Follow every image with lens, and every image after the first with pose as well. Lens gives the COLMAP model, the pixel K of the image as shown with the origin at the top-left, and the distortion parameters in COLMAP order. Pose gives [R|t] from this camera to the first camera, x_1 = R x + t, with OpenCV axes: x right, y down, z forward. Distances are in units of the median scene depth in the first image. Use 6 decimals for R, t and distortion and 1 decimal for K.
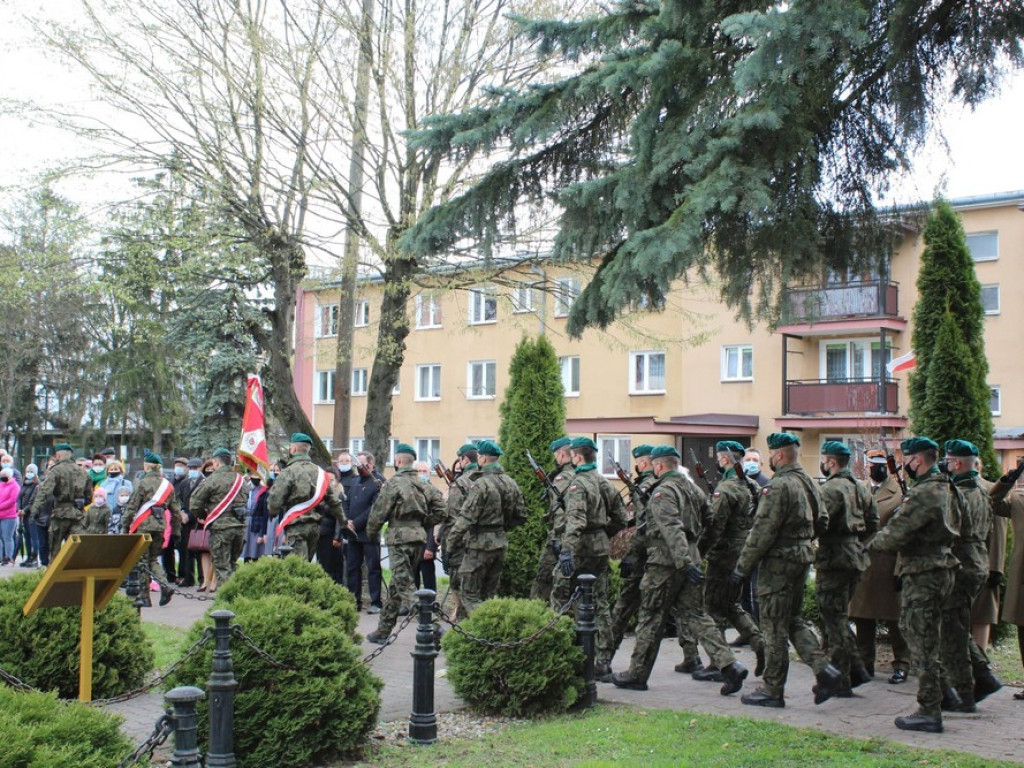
lens RADIAL K [[1262.0, 0, 496.3], [0, 1262.0, 383.7], [0, 0, 1]] dist [-0.095885, 0.024459]
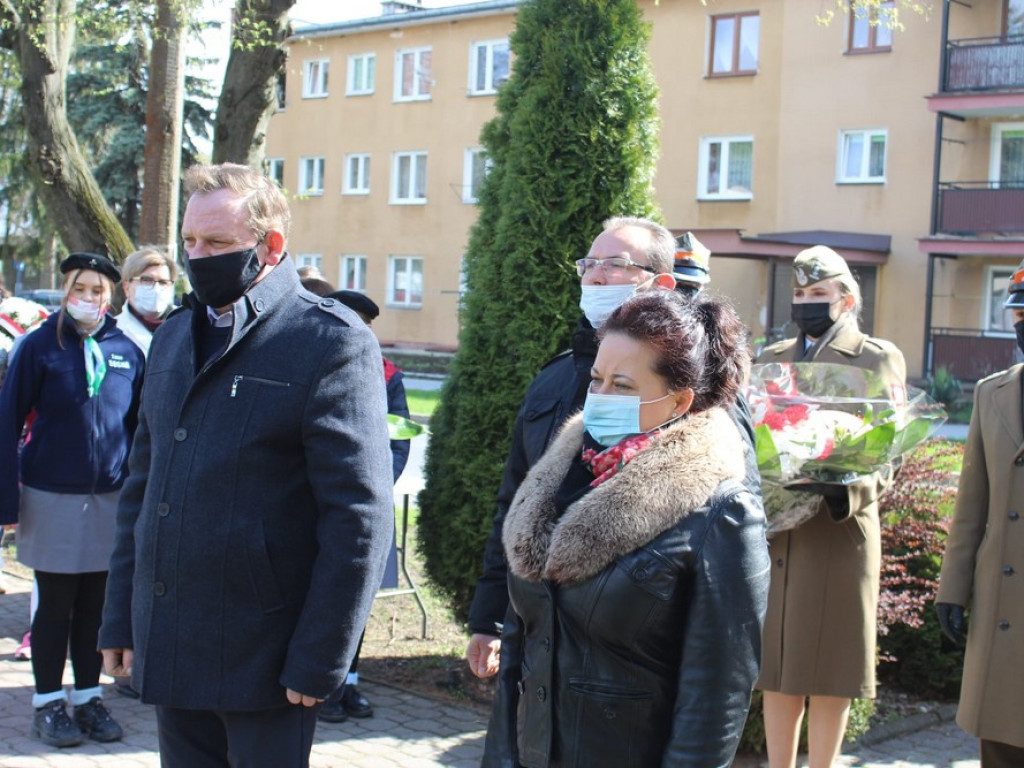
lens RADIAL K [[1522.4, 0, 508.6], [0, 1522.4, 382.2], [0, 0, 1]] dist [-0.083195, 0.168343]
pose [[0.999610, 0.027877, 0.001857, 0.004031], [-0.027901, 0.992567, 0.118458, 0.012900], [0.001459, -0.118464, 0.992957, 0.178738]]
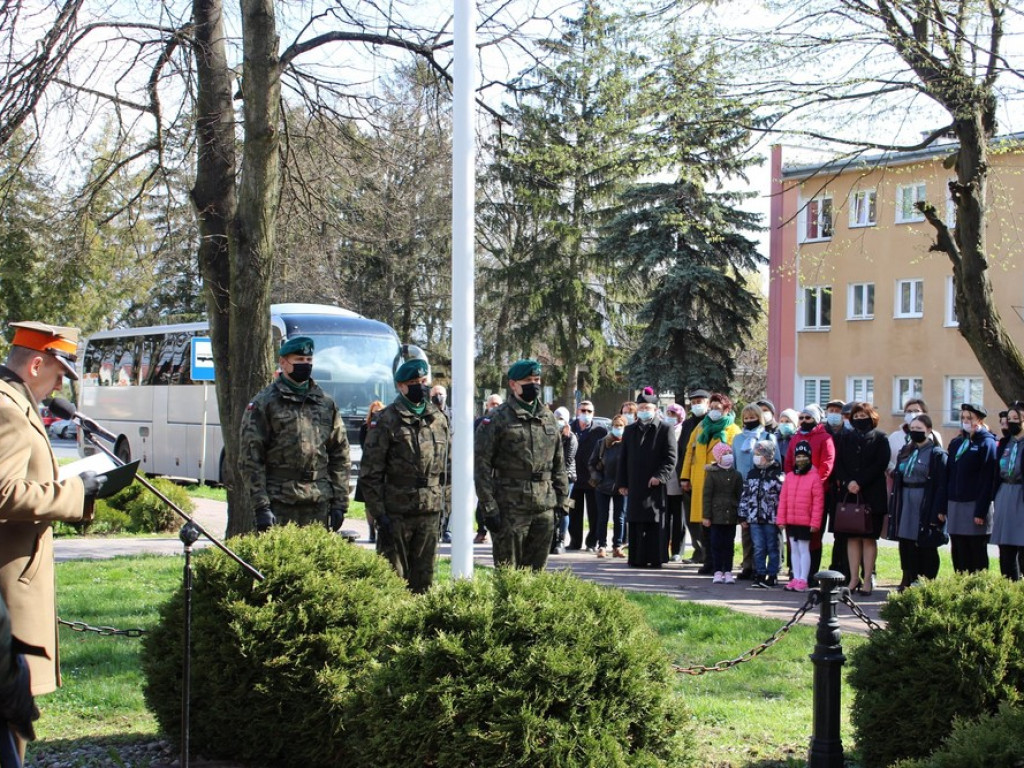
lens RADIAL K [[1622.3, 0, 511.8], [0, 1622.3, 381.8], [0, 0, 1]] dist [-0.044087, 0.050790]
pose [[0.965628, 0.002127, -0.259919, -0.078752], [0.009586, 0.998995, 0.043789, 0.003058], [0.259751, -0.044776, 0.964637, 0.037338]]
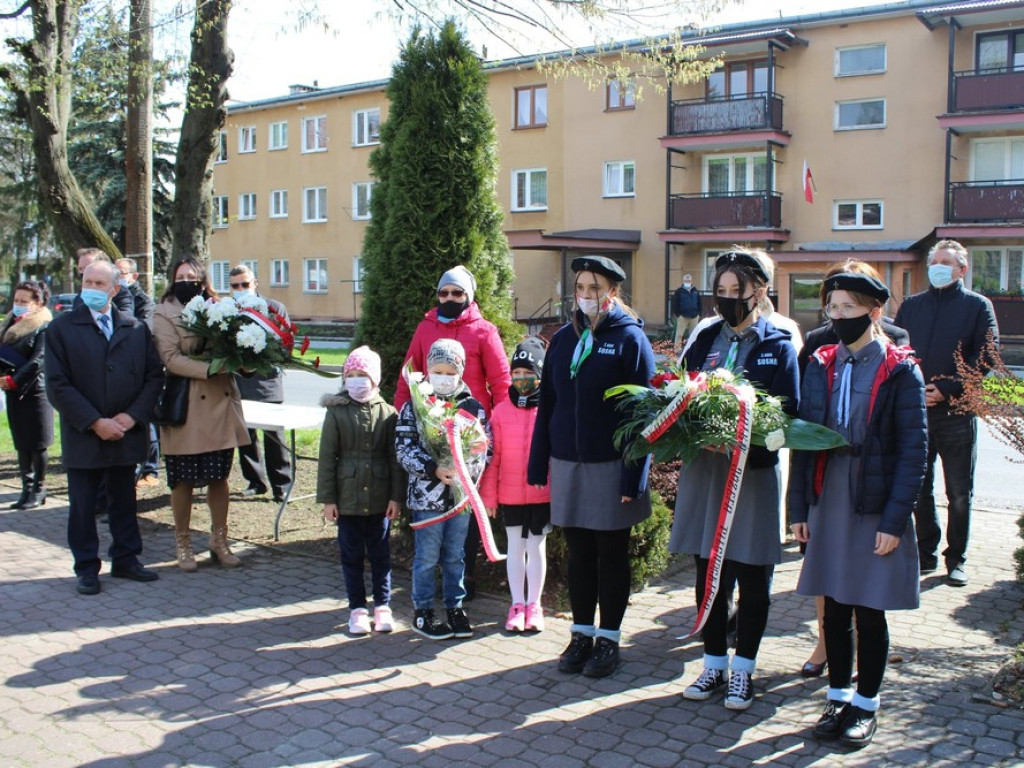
lens RADIAL K [[1013.9, 0, 512.5], [0, 1013.9, 386.3], [0, 0, 1]] dist [-0.160632, 0.151232]
pose [[0.992099, -0.026648, 0.122598, 0.002554], [0.006191, 0.986389, 0.164310, 0.014713], [-0.125308, -0.162252, 0.978760, 0.189598]]
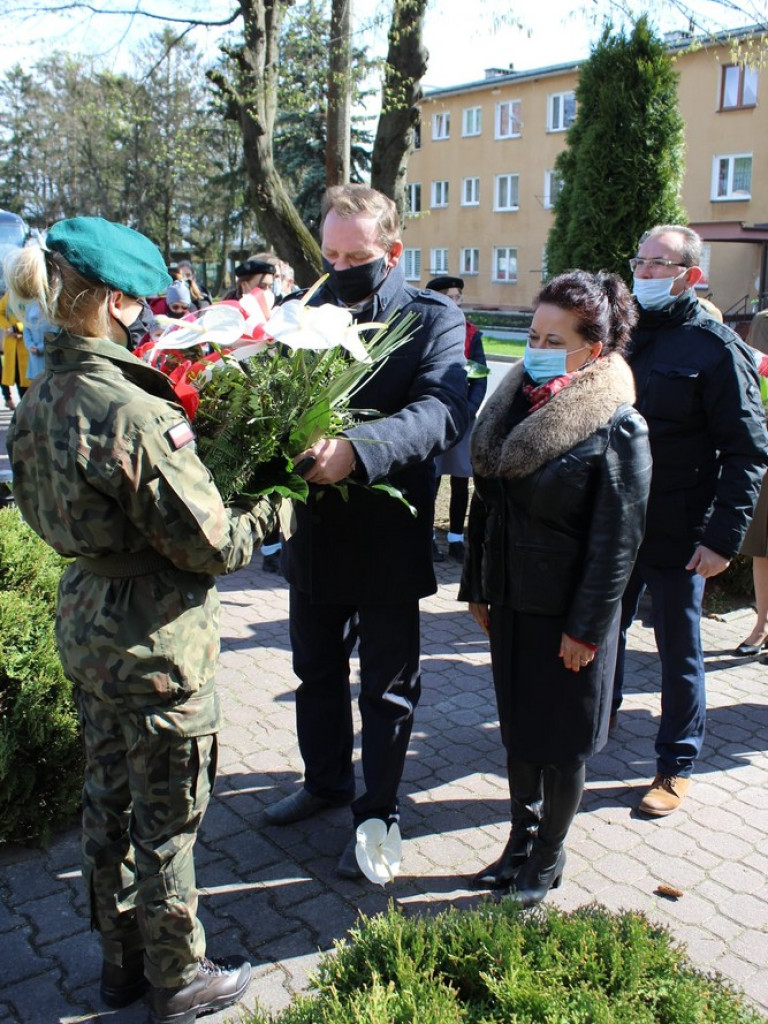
lens RADIAL K [[1013.9, 0, 375.8], [0, 1013.9, 513.7], [0, 0, 1]] dist [-0.160632, 0.151232]
pose [[0.981489, 0.035366, -0.188227, 0.004028], [0.021536, 0.956189, 0.291956, 0.012391], [0.190306, -0.290605, 0.937727, 0.181991]]
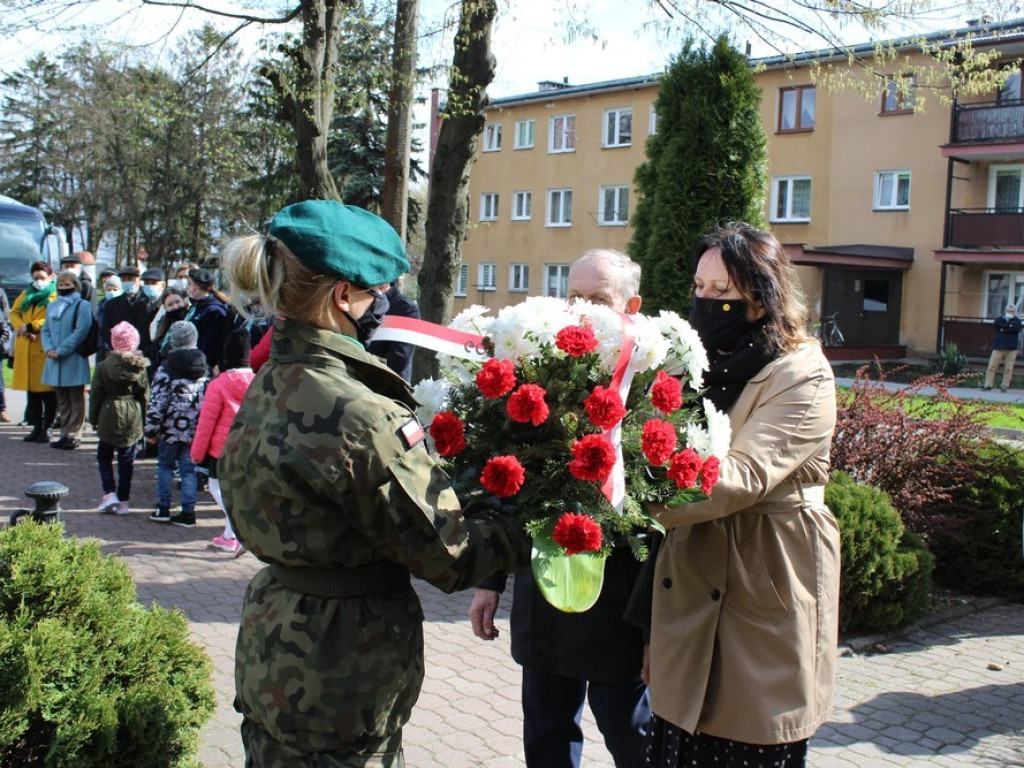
lens RADIAL K [[1091.1, 0, 512.7], [0, 1091.1, 380.8], [0, 0, 1]] dist [-0.150104, 0.163654]
pose [[0.994312, 0.032393, -0.101458, 0.000075], [-0.017453, 0.989304, 0.144817, 0.013118], [0.105063, -0.142223, 0.984243, 0.182054]]
